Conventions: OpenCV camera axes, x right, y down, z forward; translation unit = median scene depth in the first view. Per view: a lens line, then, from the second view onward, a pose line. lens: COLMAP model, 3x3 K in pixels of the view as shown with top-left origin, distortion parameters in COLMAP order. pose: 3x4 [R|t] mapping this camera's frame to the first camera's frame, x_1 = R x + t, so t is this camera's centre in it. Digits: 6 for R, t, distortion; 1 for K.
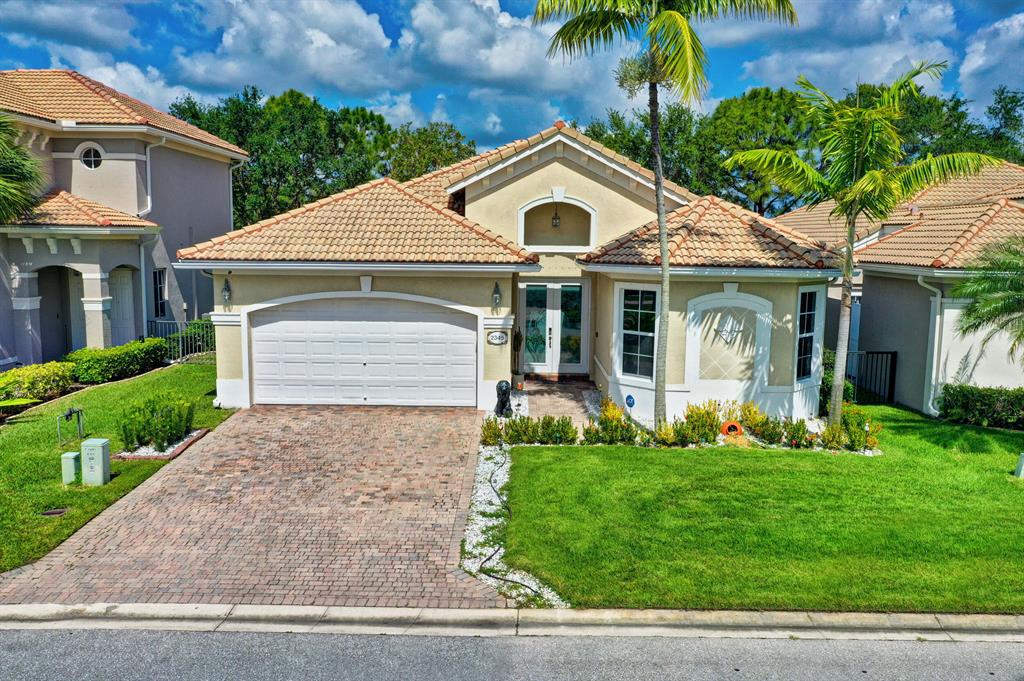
lens RADIAL K [[805.3, 0, 511.7], [0, 805.3, 334.1], [0, 0, 1]] dist [-0.008833, 0.008515]
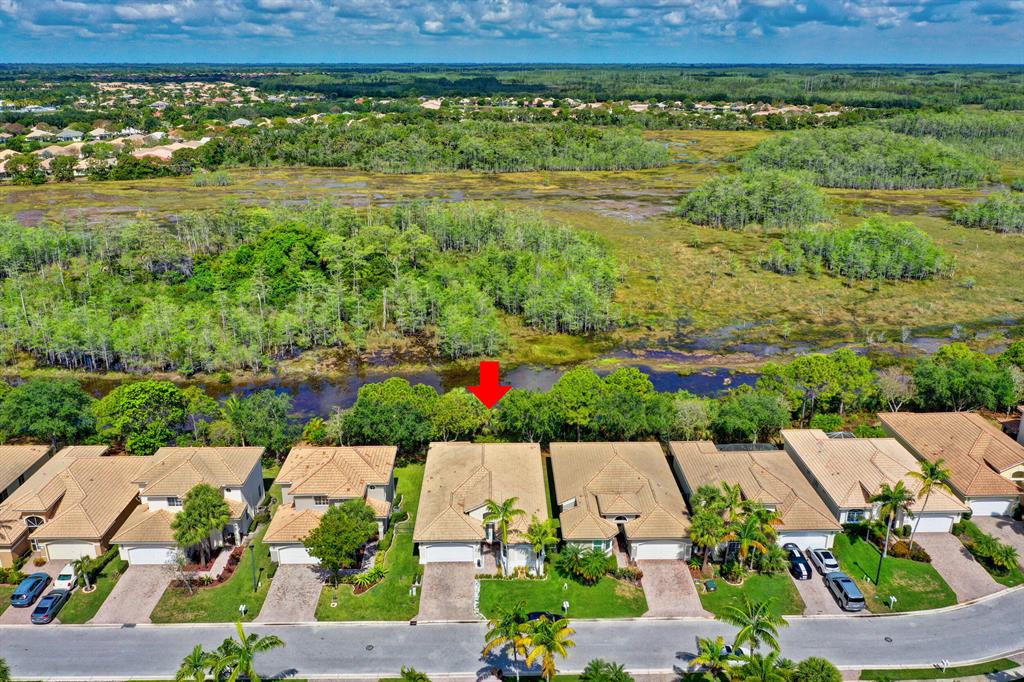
lens RADIAL K [[794.2, 0, 512.0], [0, 794.2, 341.0], [0, 0, 1]] dist [-0.009525, -0.002636]
pose [[0.999528, -0.017909, 0.024959, 0.100948], [0.012112, 0.976415, 0.215563, -2.414697], [-0.028231, -0.215159, 0.976171, -3.650677]]
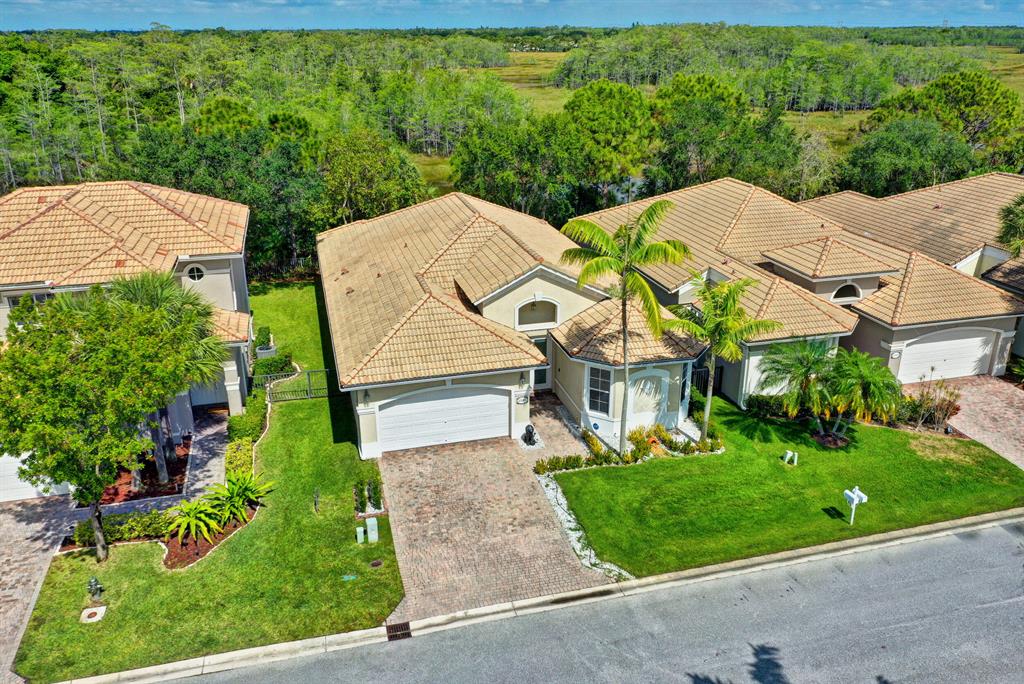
lens RADIAL K [[805.3, 0, 511.7], [0, 805.3, 335.6], [0, 0, 1]] dist [-0.008833, 0.008515]
pose [[0.963602, -0.106688, 0.245129, -0.483844], [0.043844, 0.967570, 0.248769, -0.605085], [-0.263720, -0.228967, 0.937030, -0.643401]]
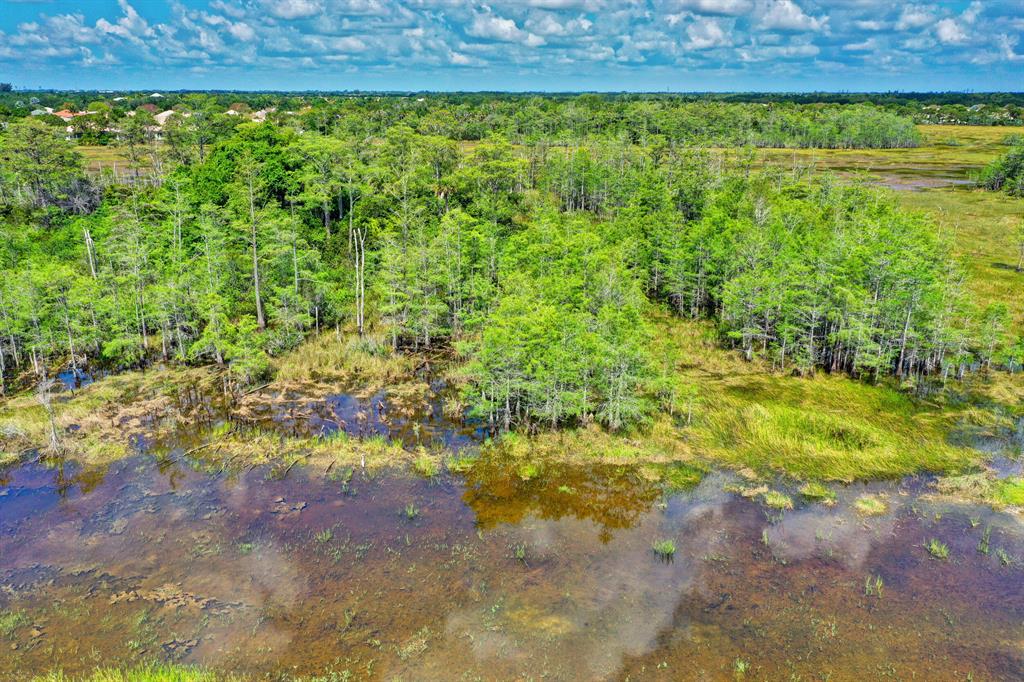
lens RADIAL K [[805.3, 0, 511.7], [0, 805.3, 334.6], [0, 0, 1]] dist [-0.008833, 0.008515]
pose [[0.982500, 0.046583, -0.180346, 0.223999], [-0.014904, 0.984779, 0.173172, -1.148757], [0.185668, -0.167453, 0.968239, 2.272978]]
